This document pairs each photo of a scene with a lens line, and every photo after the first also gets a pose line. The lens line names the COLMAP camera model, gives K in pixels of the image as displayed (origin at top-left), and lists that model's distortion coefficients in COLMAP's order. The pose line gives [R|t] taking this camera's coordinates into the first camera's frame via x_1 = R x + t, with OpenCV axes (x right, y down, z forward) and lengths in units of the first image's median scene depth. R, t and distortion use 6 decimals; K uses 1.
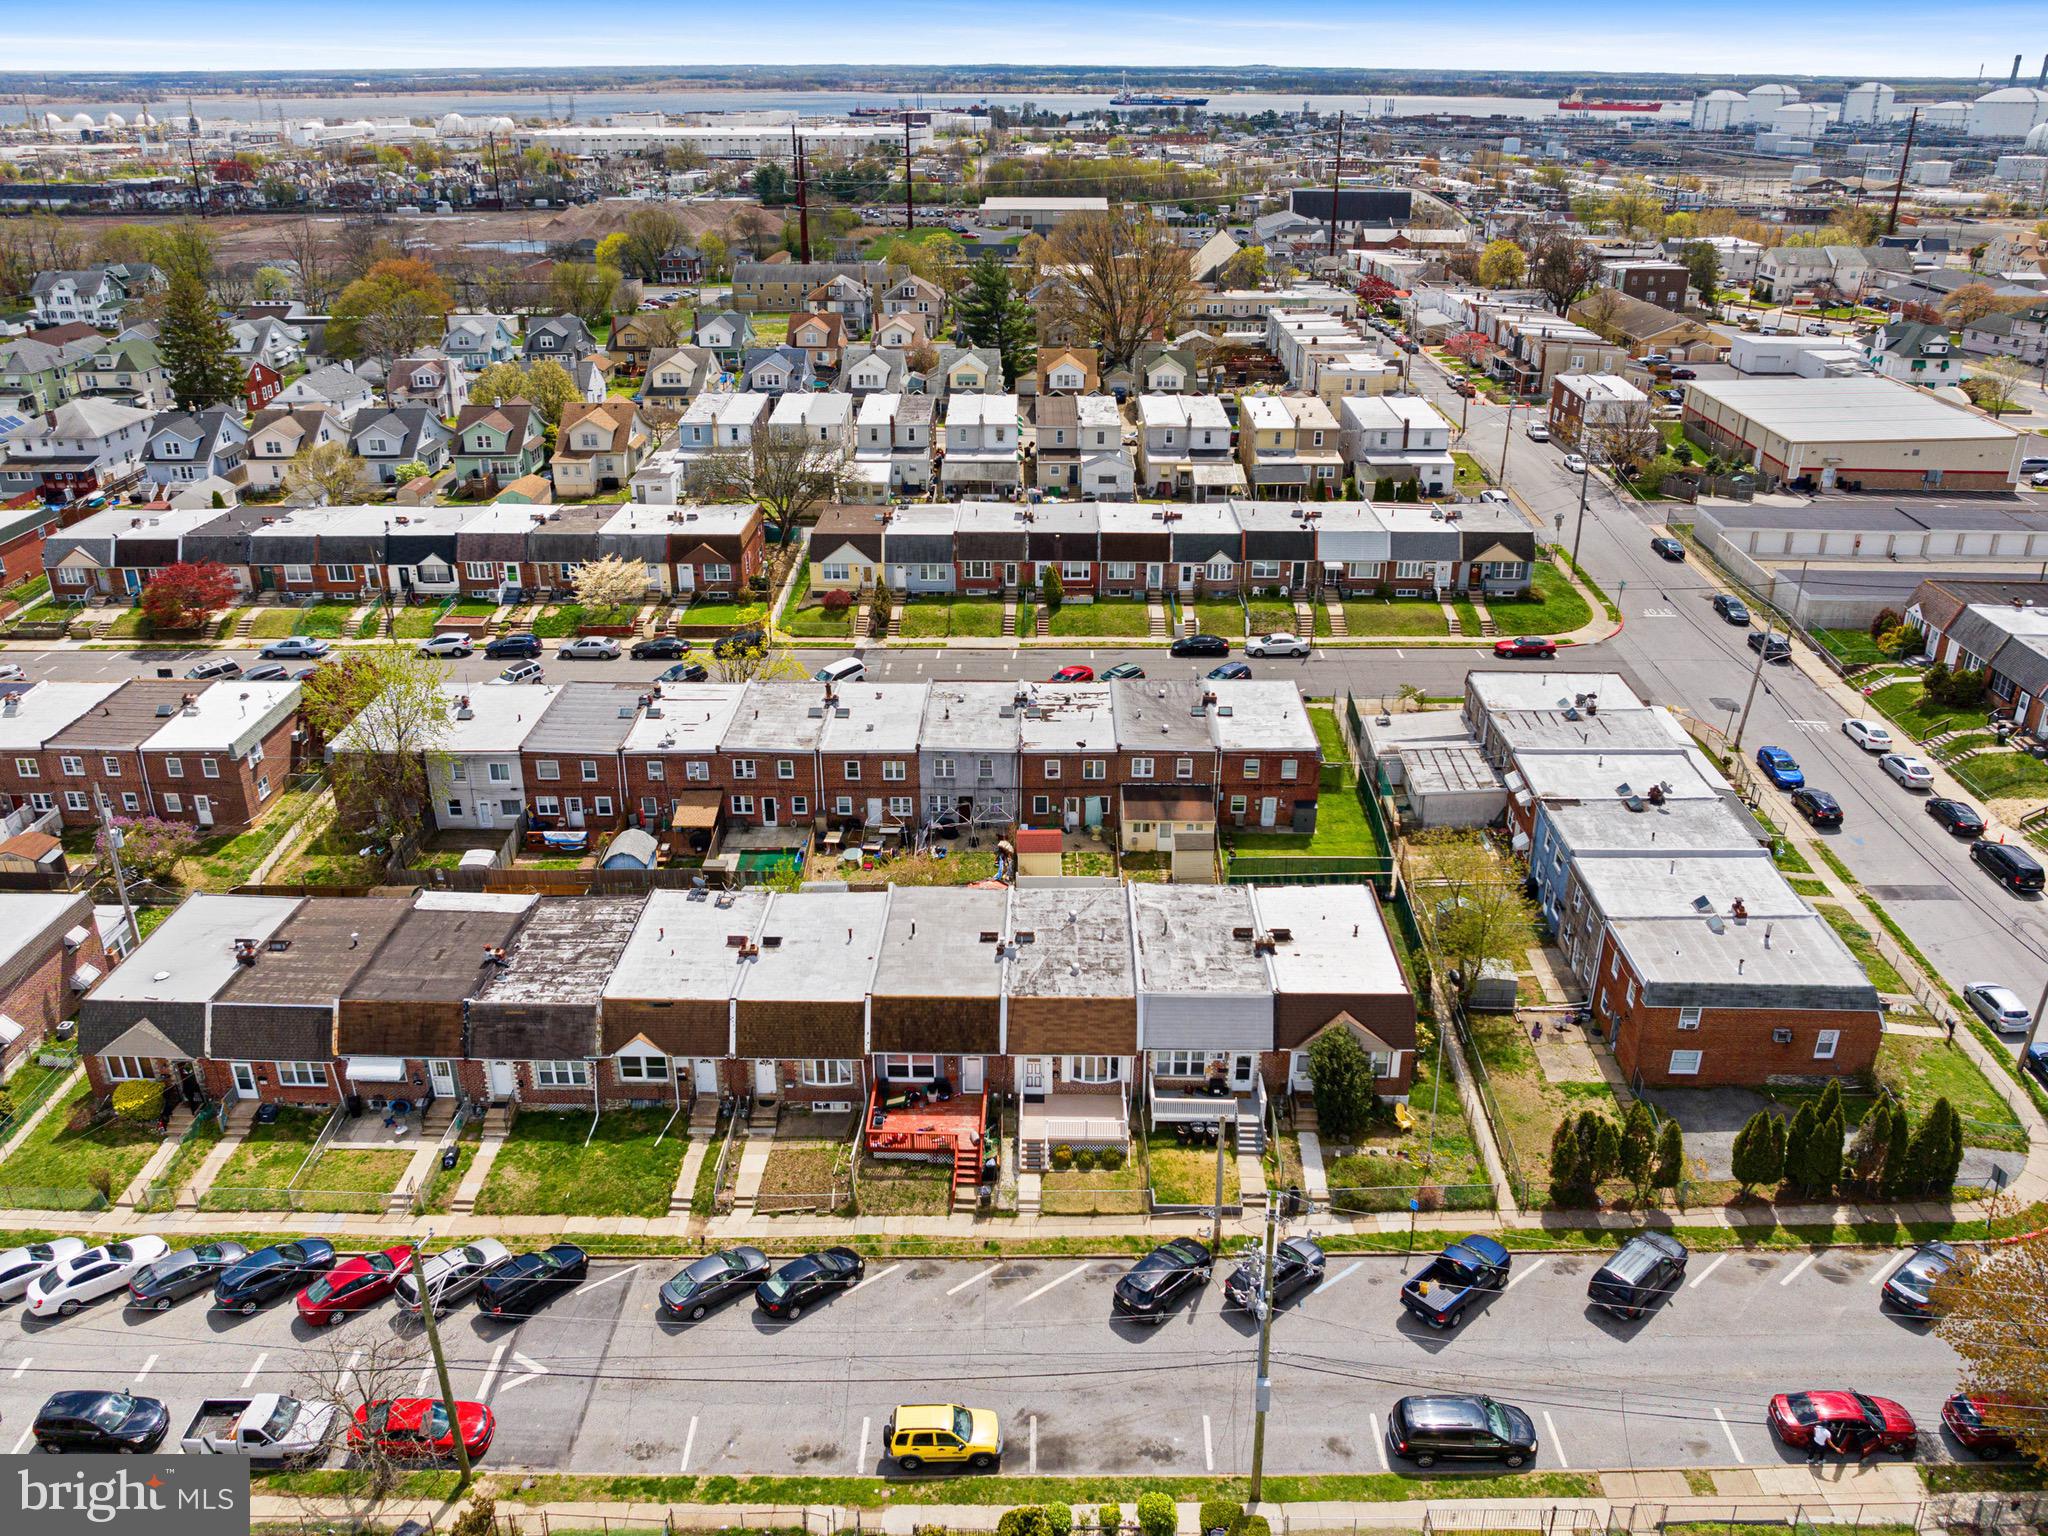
lens RADIAL K [[1534.7, 0, 1060.3], [0, 1534.7, 639.2], [0, 0, 1]] dist [-0.030651, -0.001237]
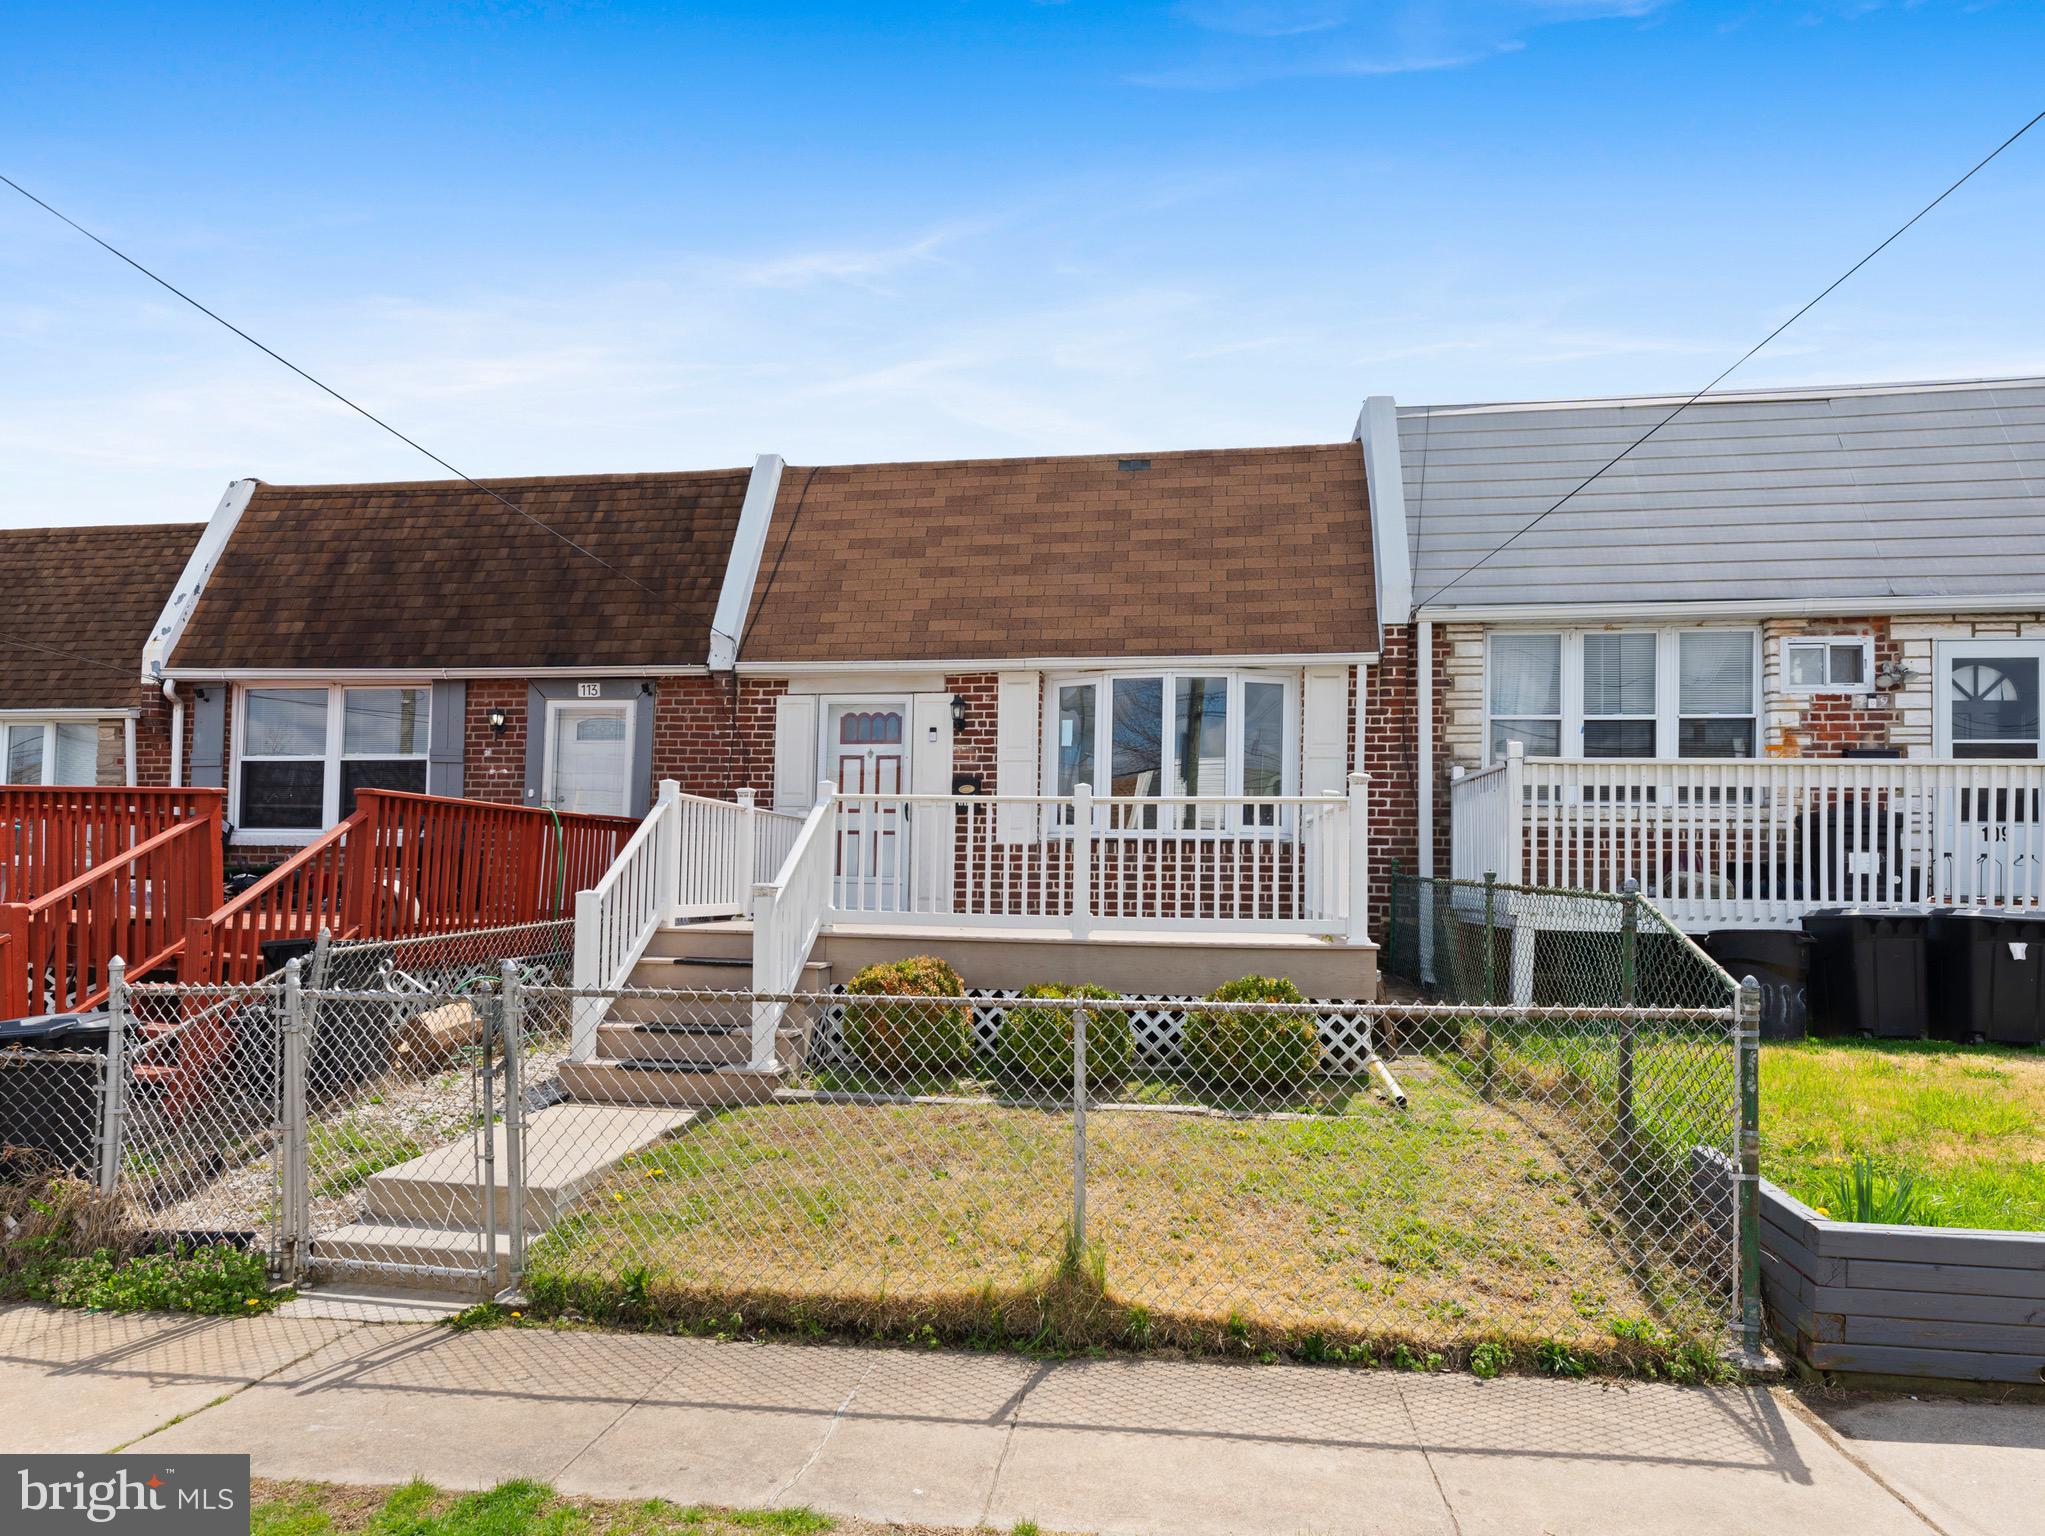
lens RADIAL K [[1168.1, 0, 1033.8], [0, 1168.1, 852.5], [0, 0, 1]] dist [-0.003627, 0.000738]
pose [[0.989861, 0.002306, -0.142024, 0.021419], [-0.059823, 0.913632, -0.402116, 0.274909], [0.128831, 0.406535, 0.904506, 0.675969]]
